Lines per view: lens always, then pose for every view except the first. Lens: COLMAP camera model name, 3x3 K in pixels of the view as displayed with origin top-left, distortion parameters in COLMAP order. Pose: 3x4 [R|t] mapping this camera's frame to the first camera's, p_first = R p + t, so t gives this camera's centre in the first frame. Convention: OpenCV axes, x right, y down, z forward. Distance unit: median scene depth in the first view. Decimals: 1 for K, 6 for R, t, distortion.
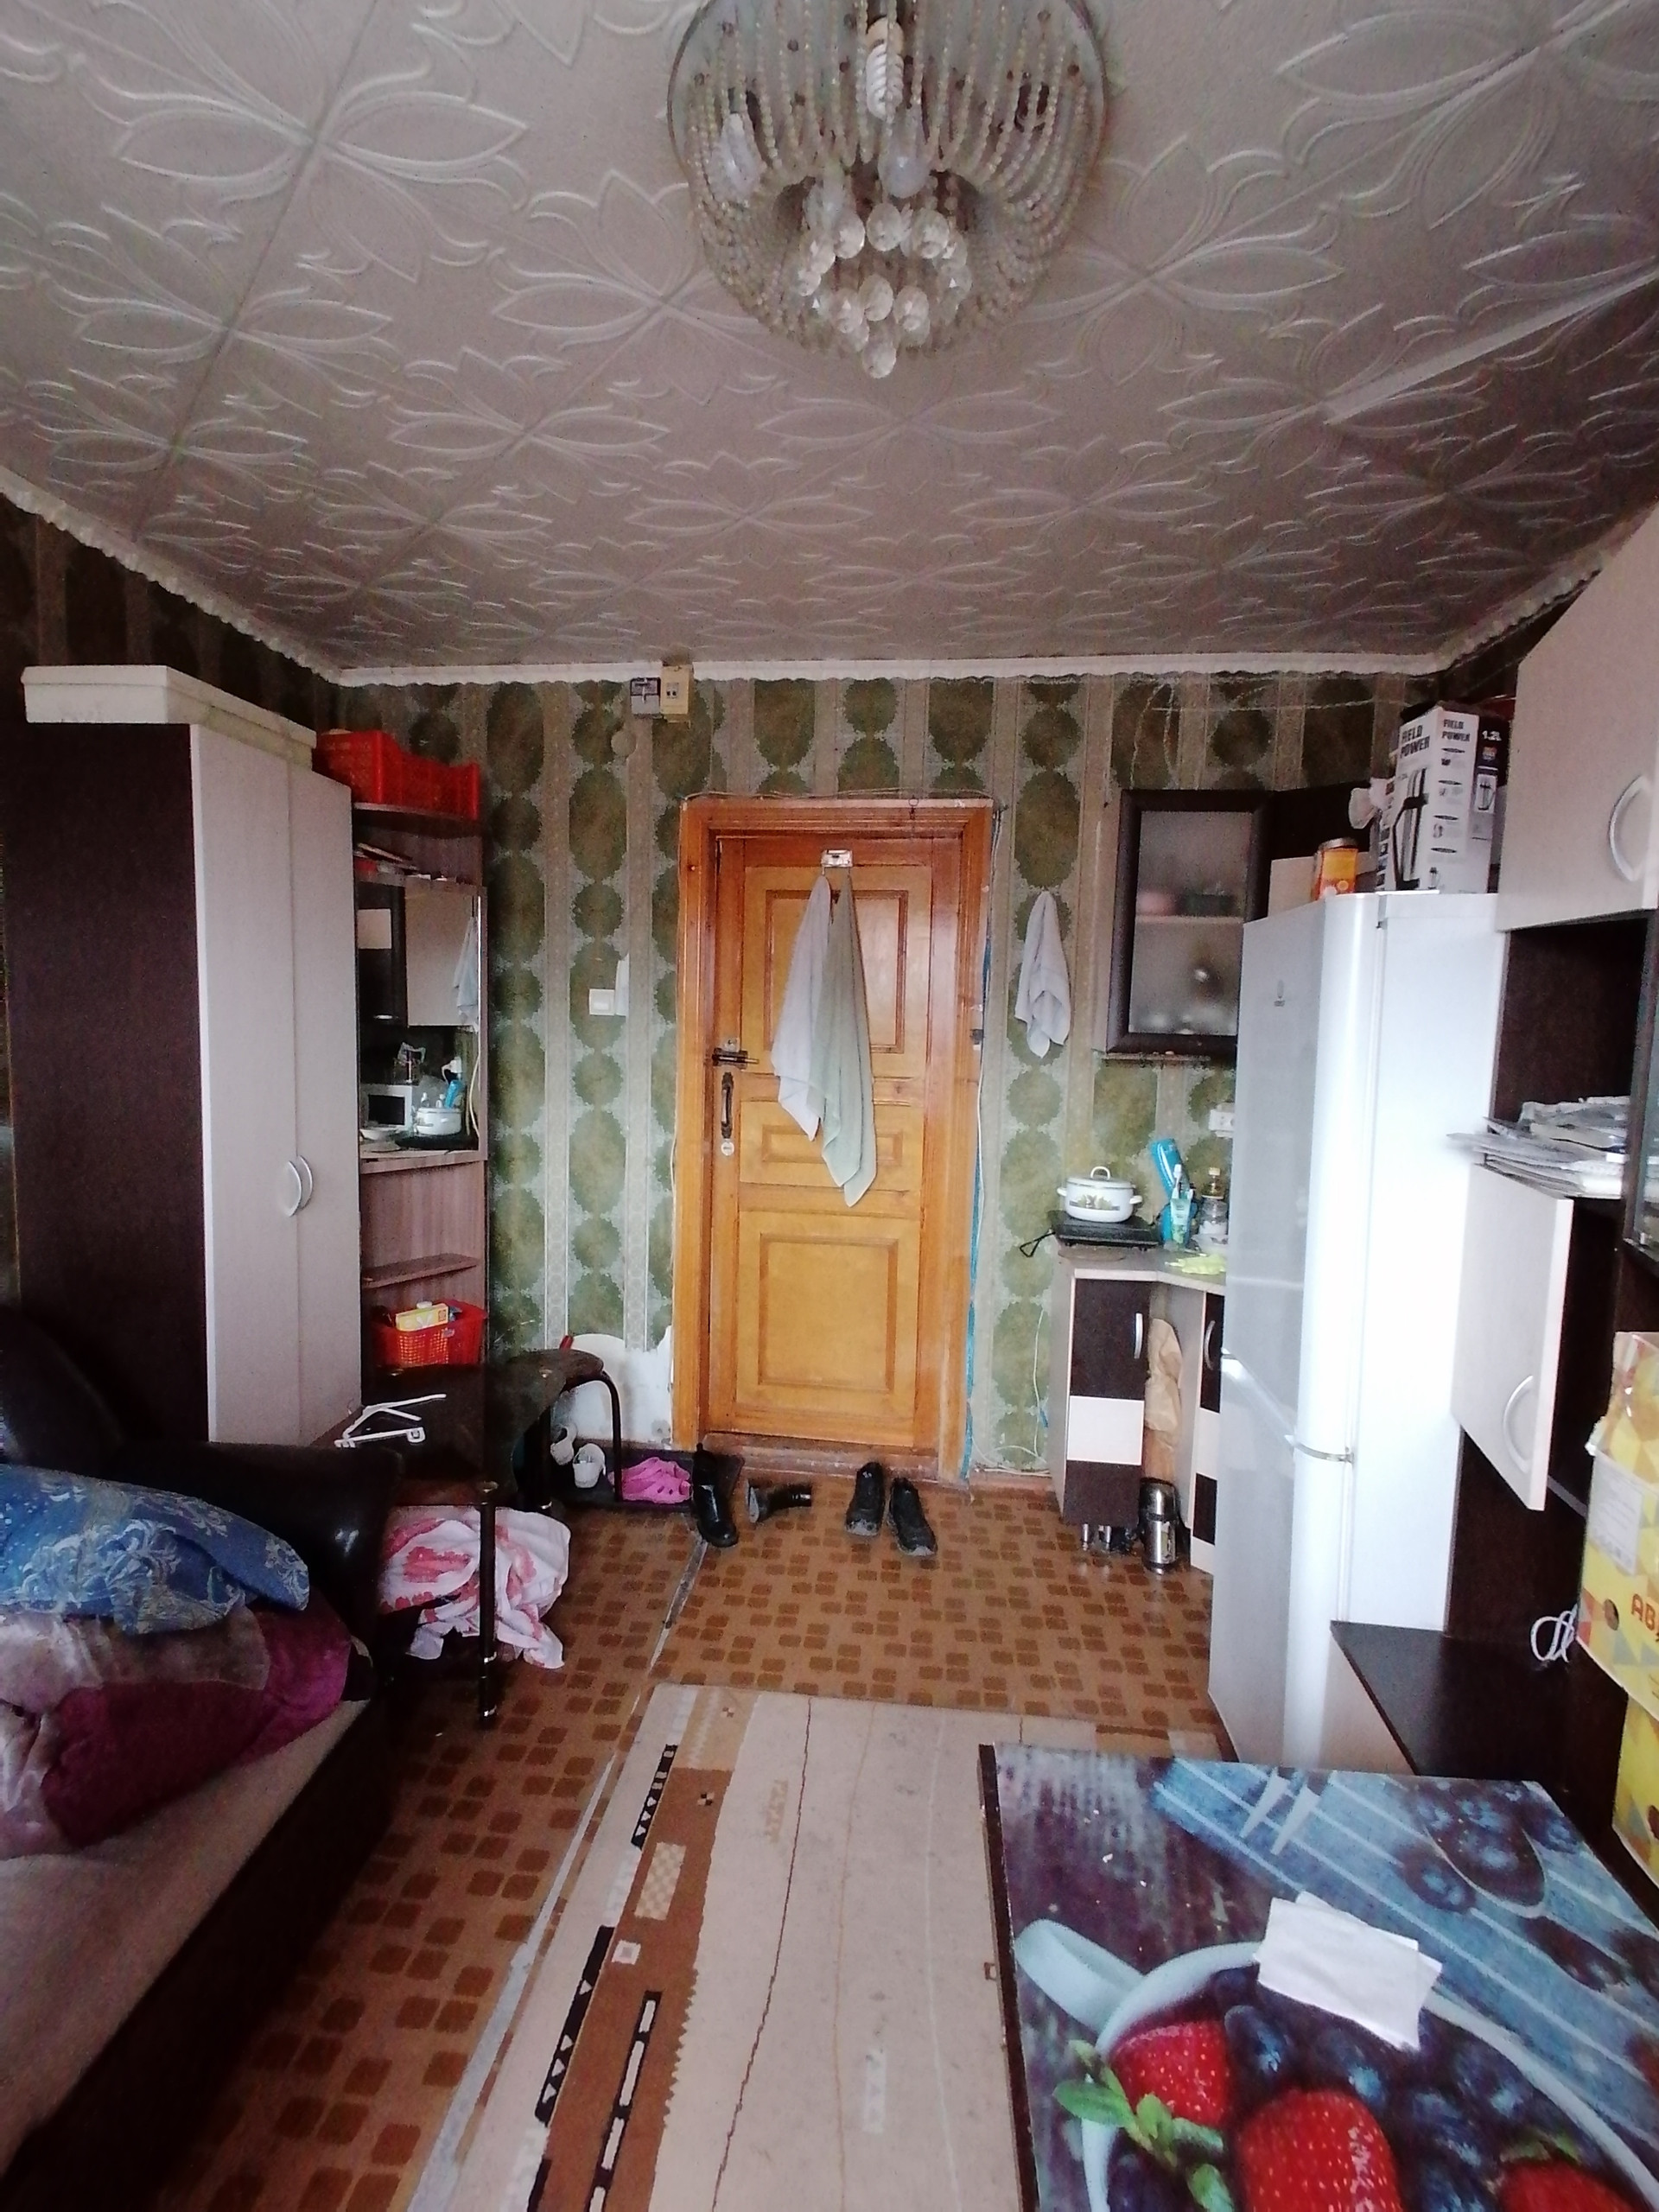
lens RADIAL K [[1090.6, 0, 804.8], [0, 1090.6, 1116.9], [0, 0, 1]] dist [0.034329, -0.031058]
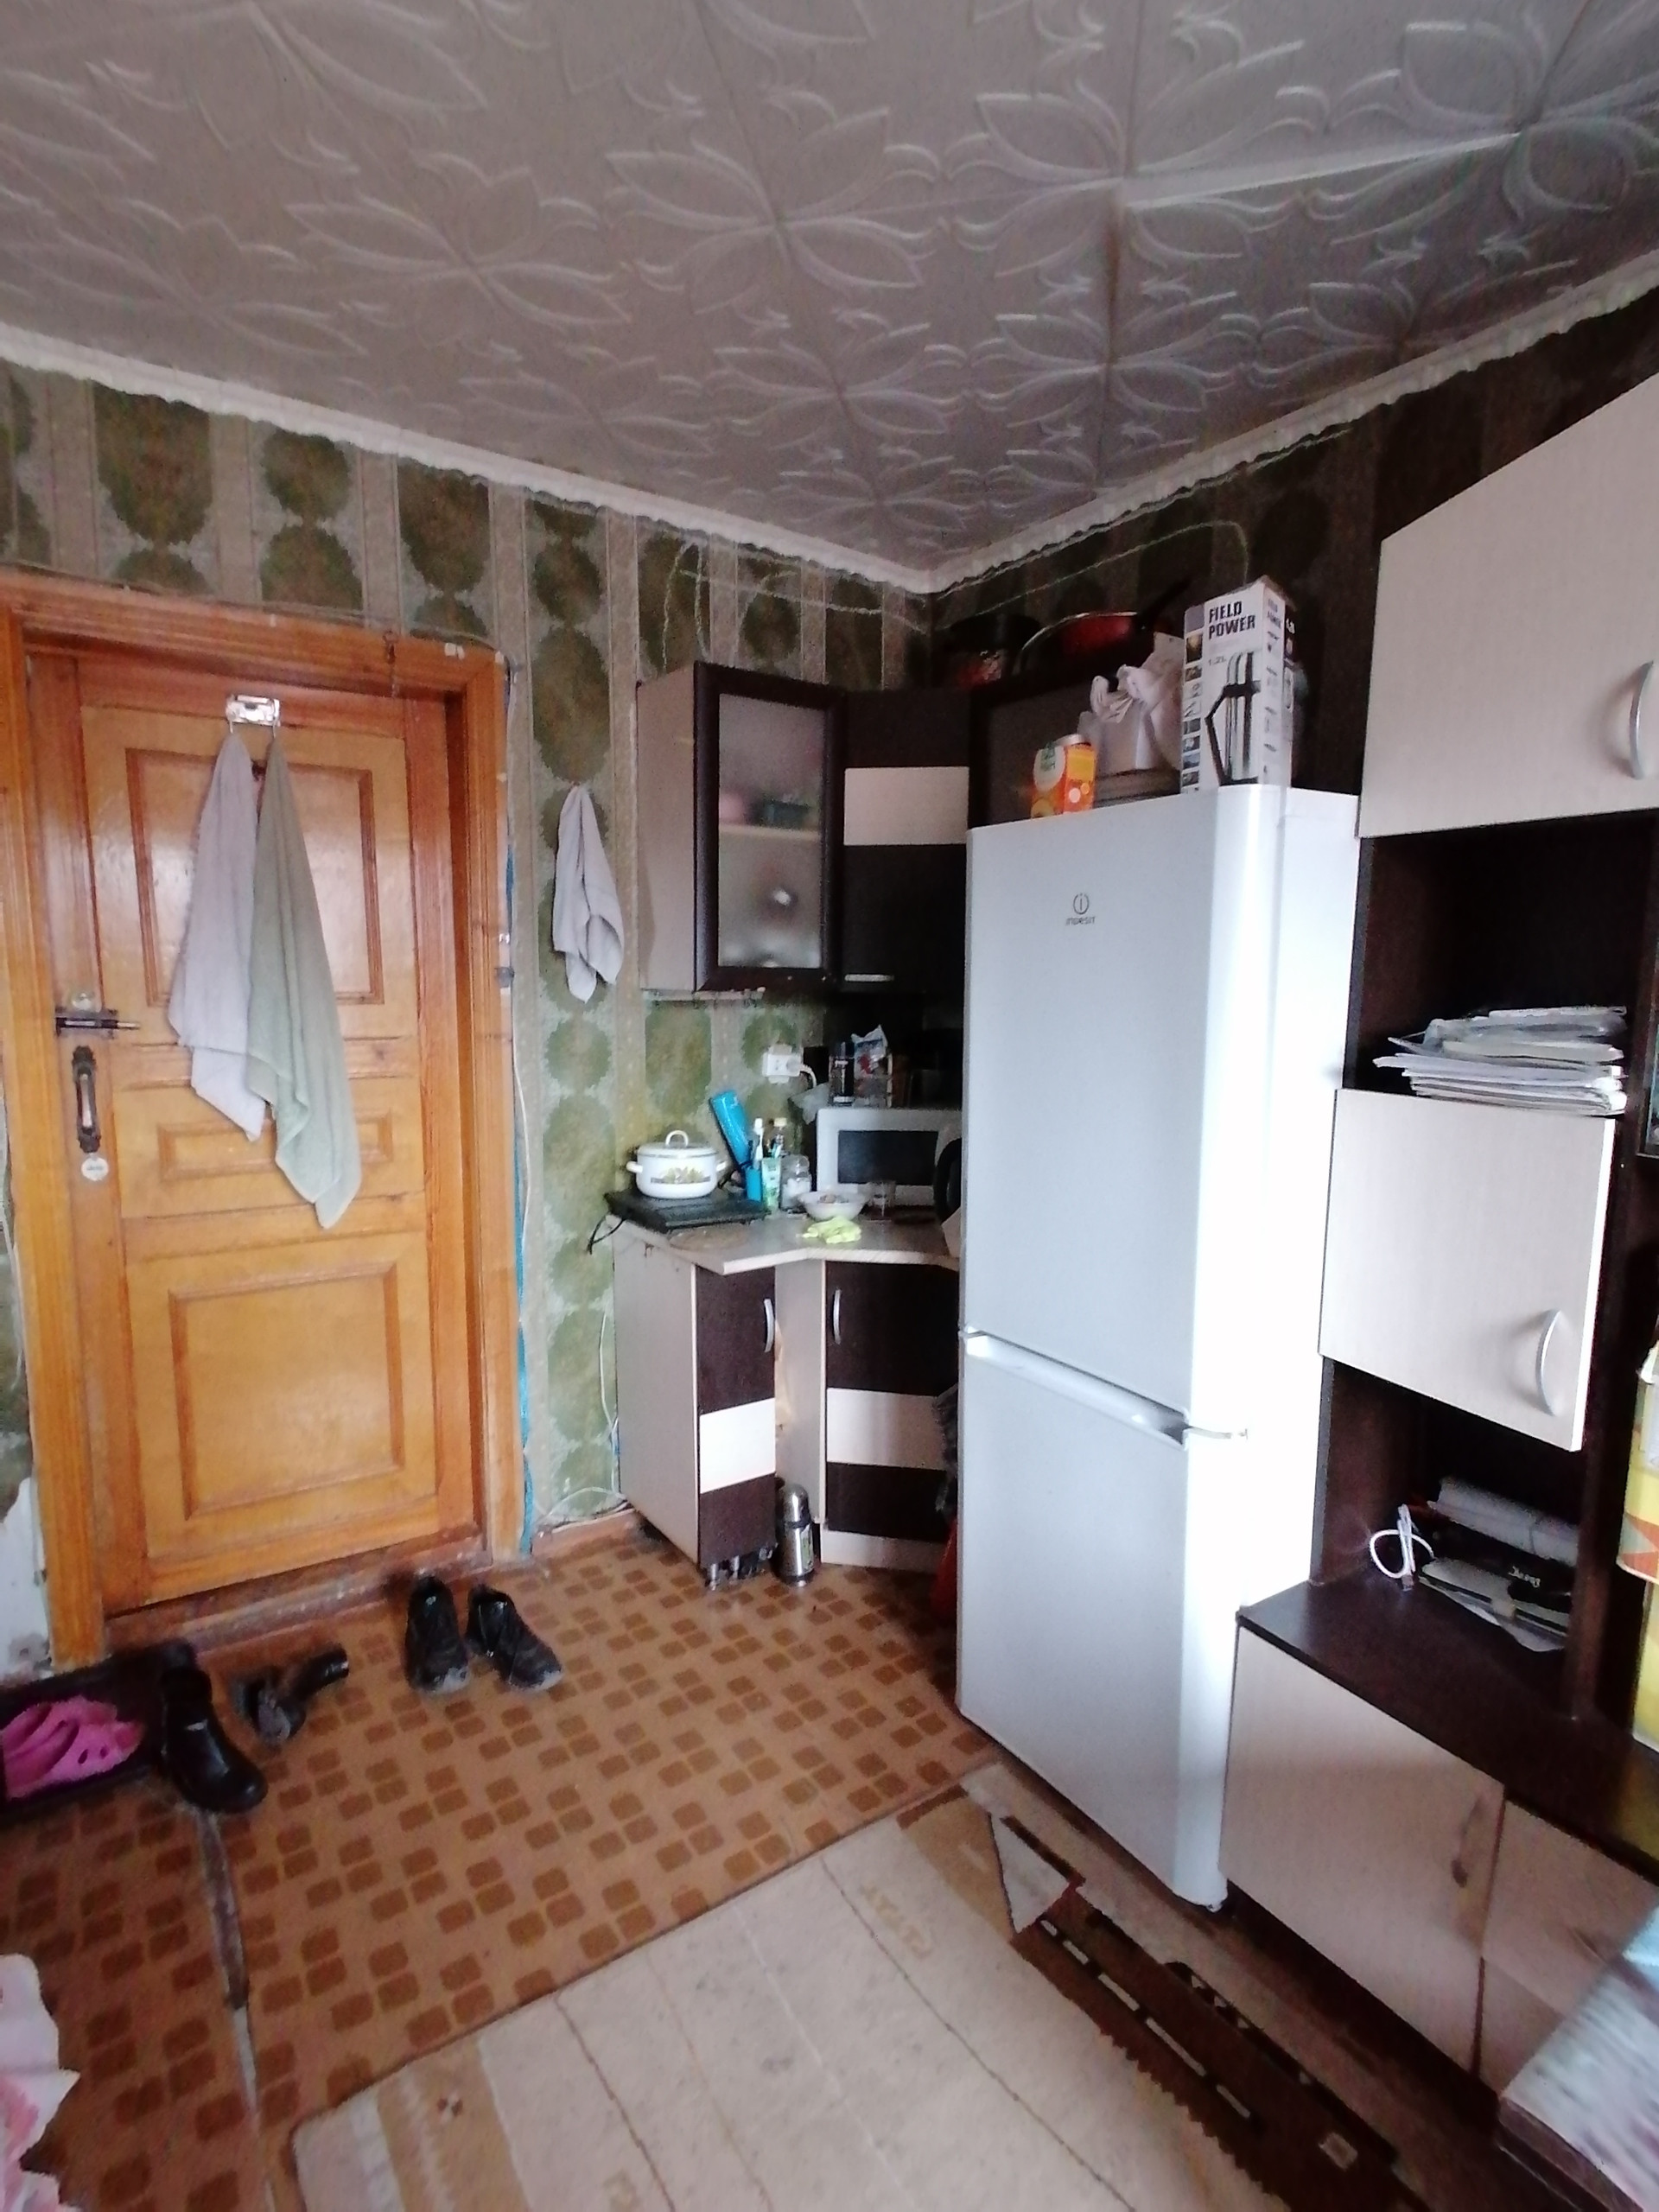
lens RADIAL K [[1090.6, 0, 804.8], [0, 1090.6, 1116.9], [0, 0, 1]] dist [0.034329, -0.031058]
pose [[0.765946, -0.104452, 0.634363, -0.178096], [0.073909, 0.994478, 0.074508, -0.019751], [-0.638643, -0.010184, 0.769436, 0.305653]]
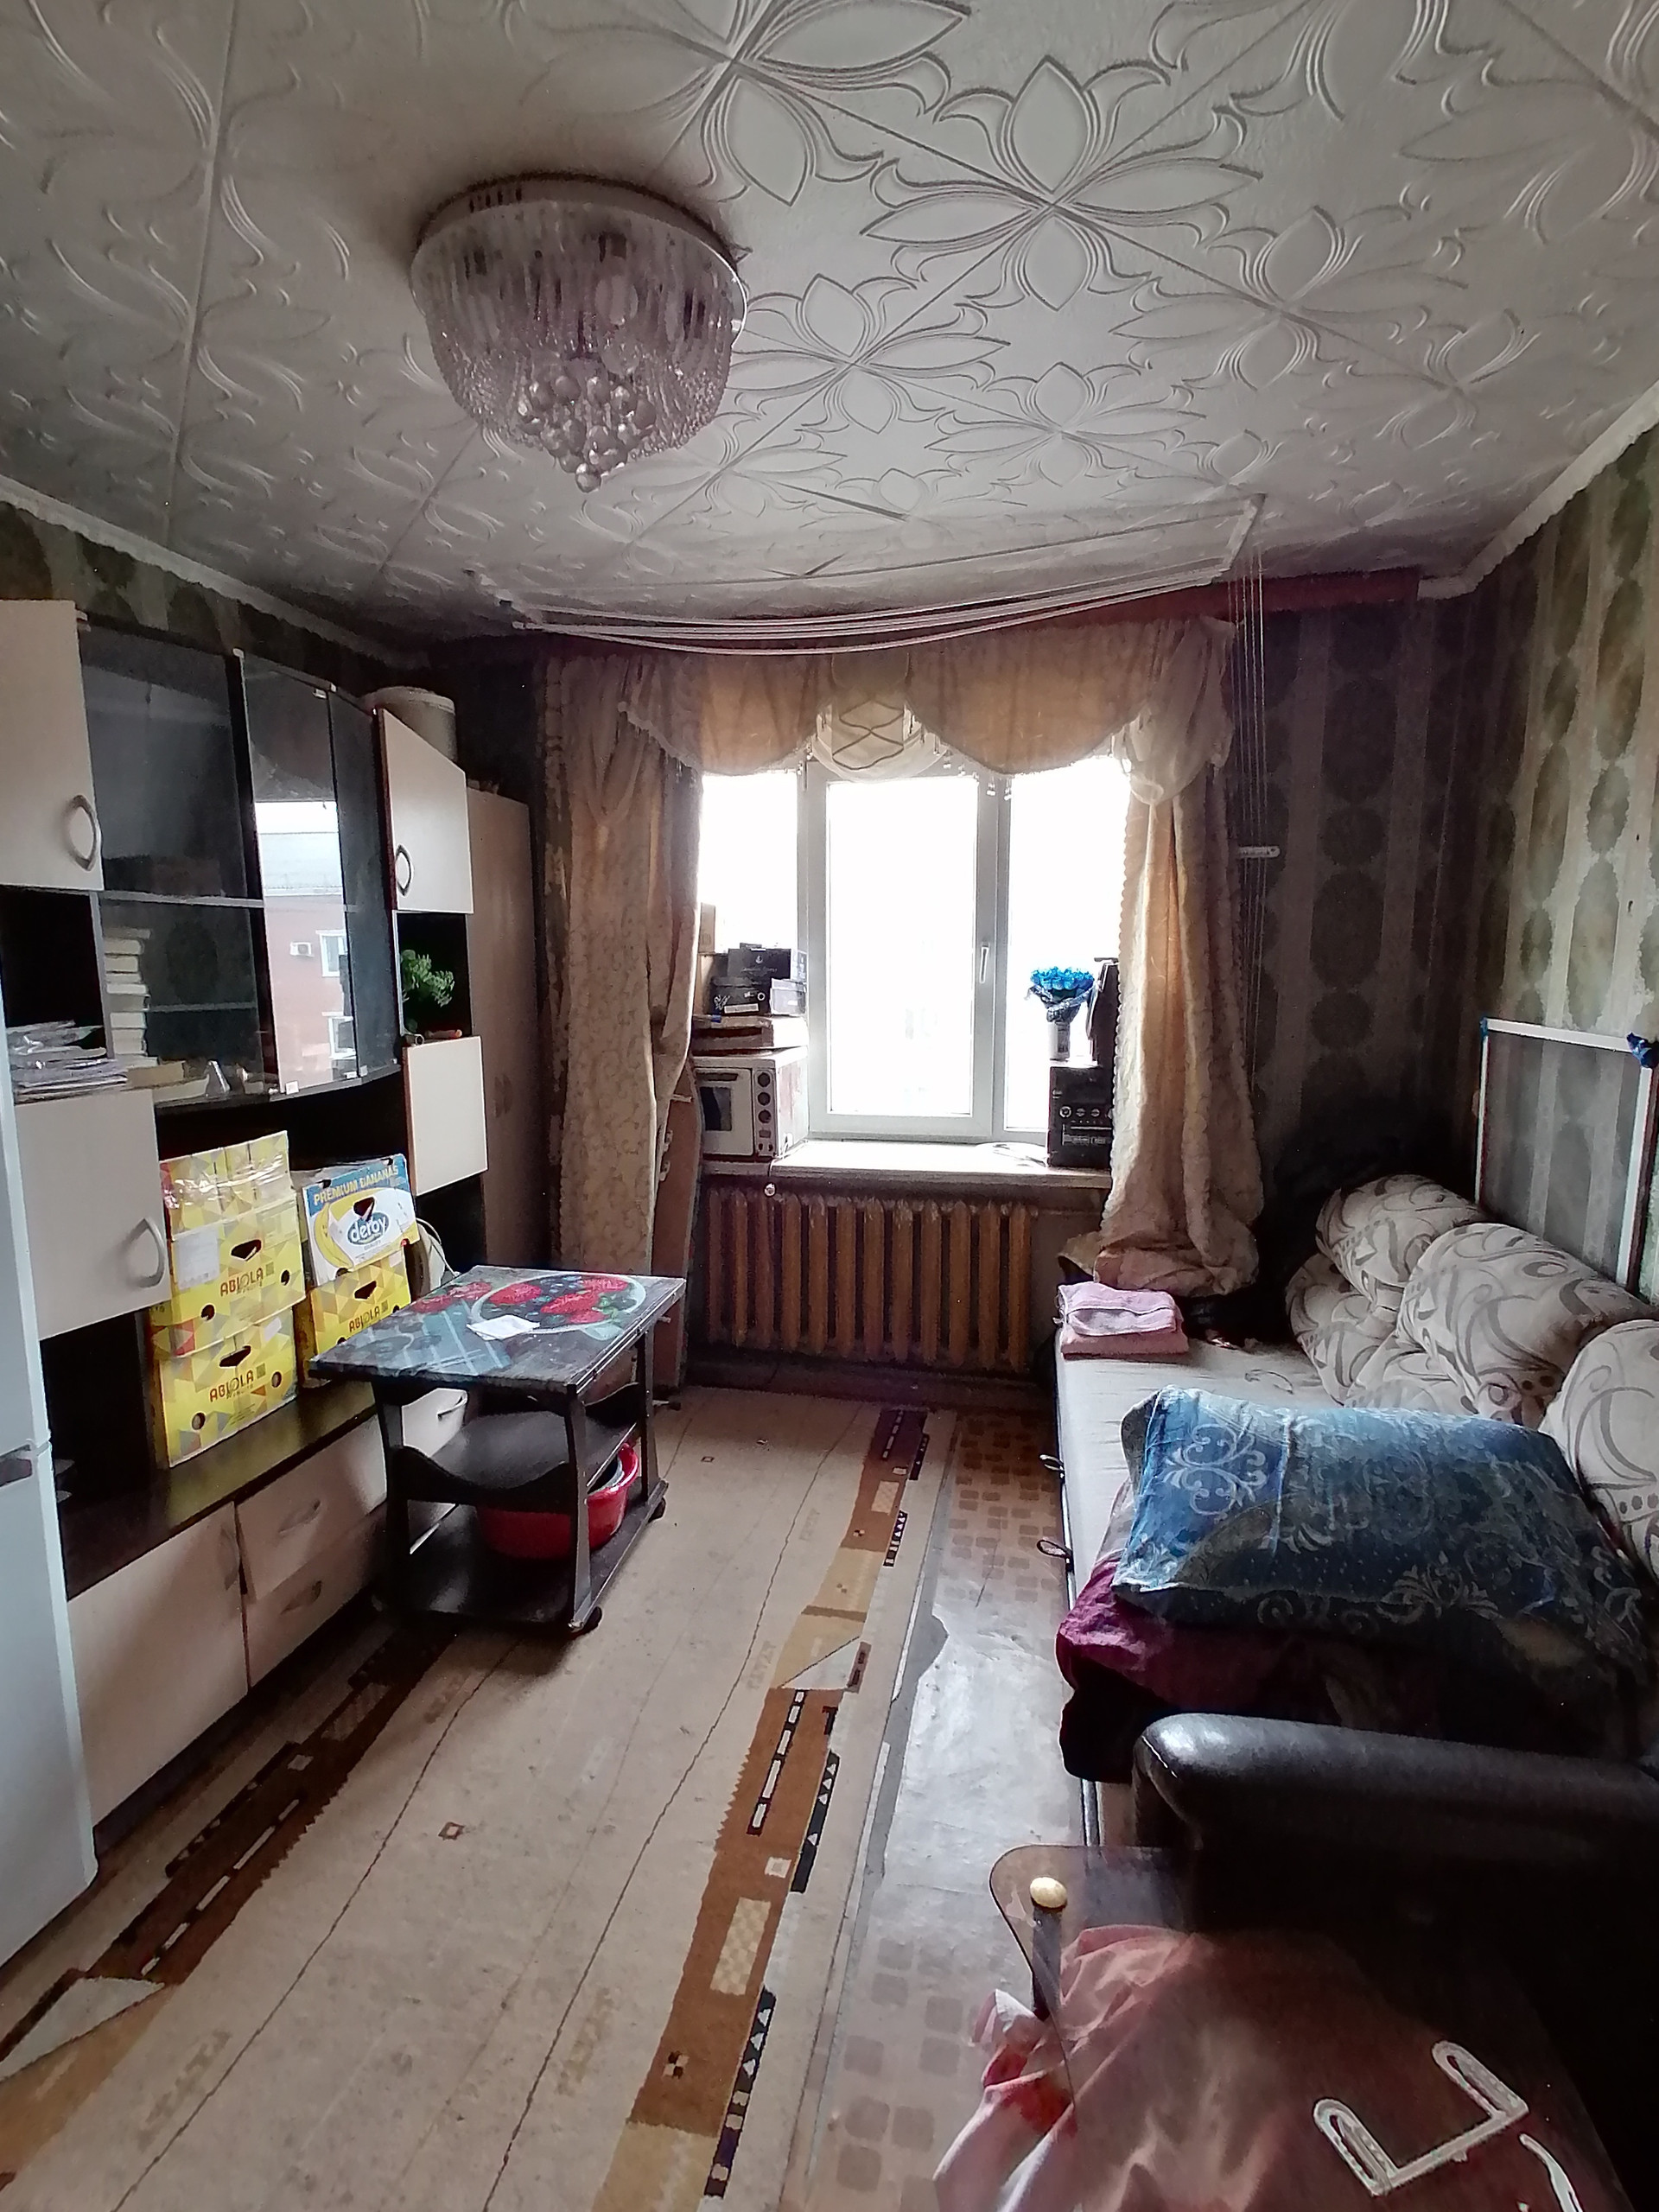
lens RADIAL K [[1090.6, 0, 804.8], [0, 1090.6, 1116.9], [0, 0, 1]] dist [0.034329, -0.031058]
pose [[-0.993275, -0.035135, 0.110322, -0.149940], [-0.006919, 0.969155, 0.246353, -0.109381], [-0.115574, 0.243933, -0.962881, 0.988914]]
